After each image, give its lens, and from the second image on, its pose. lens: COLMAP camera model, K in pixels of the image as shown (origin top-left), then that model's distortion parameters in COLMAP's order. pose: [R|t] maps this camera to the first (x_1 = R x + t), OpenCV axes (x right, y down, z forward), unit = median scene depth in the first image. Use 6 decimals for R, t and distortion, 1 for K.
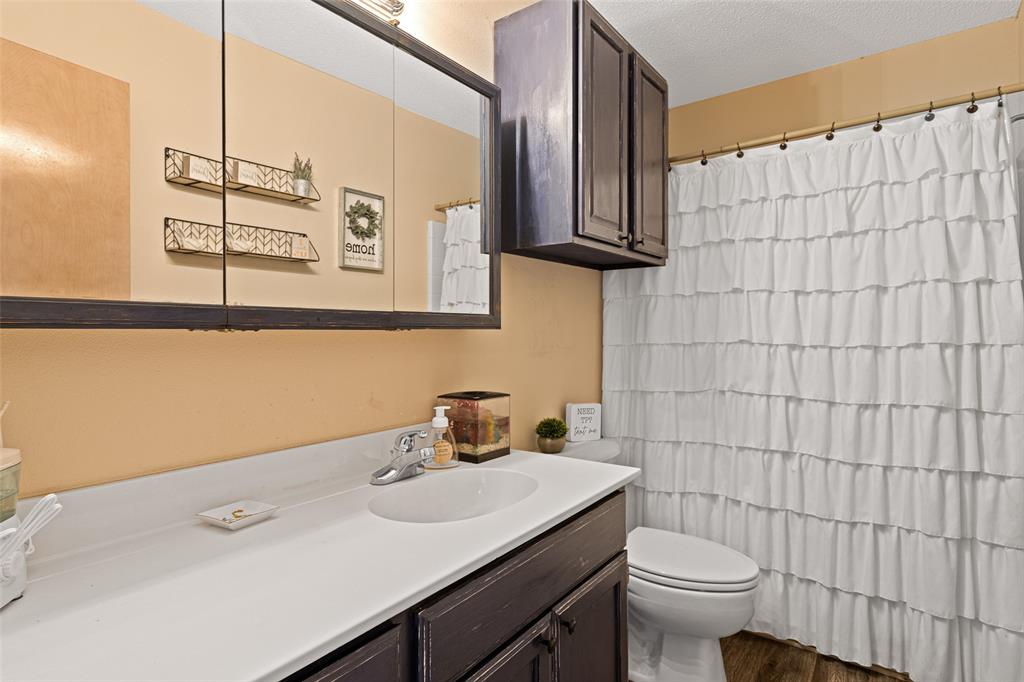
lens RADIAL K [[531.8, 0, 511.4], [0, 531.8, 338.6], [0, 0, 1]] dist [-0.001369, -0.000656]
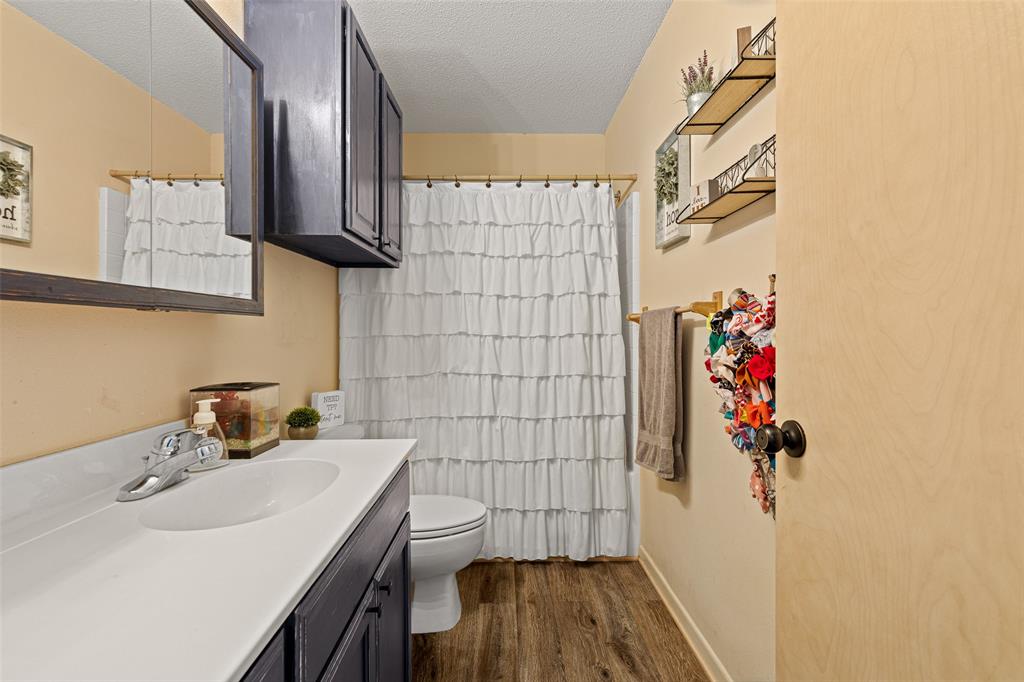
lens RADIAL K [[462.6, 0, 510.7], [0, 462.6, 339.3], [0, 0, 1]] dist [0.005538, -0.000620]
pose [[0.790611, -0.002214, 0.612314, -0.162221], [0.003144, 0.999995, -0.000443, 0.023113], [-0.612310, 0.002275, 0.790614, 0.064871]]
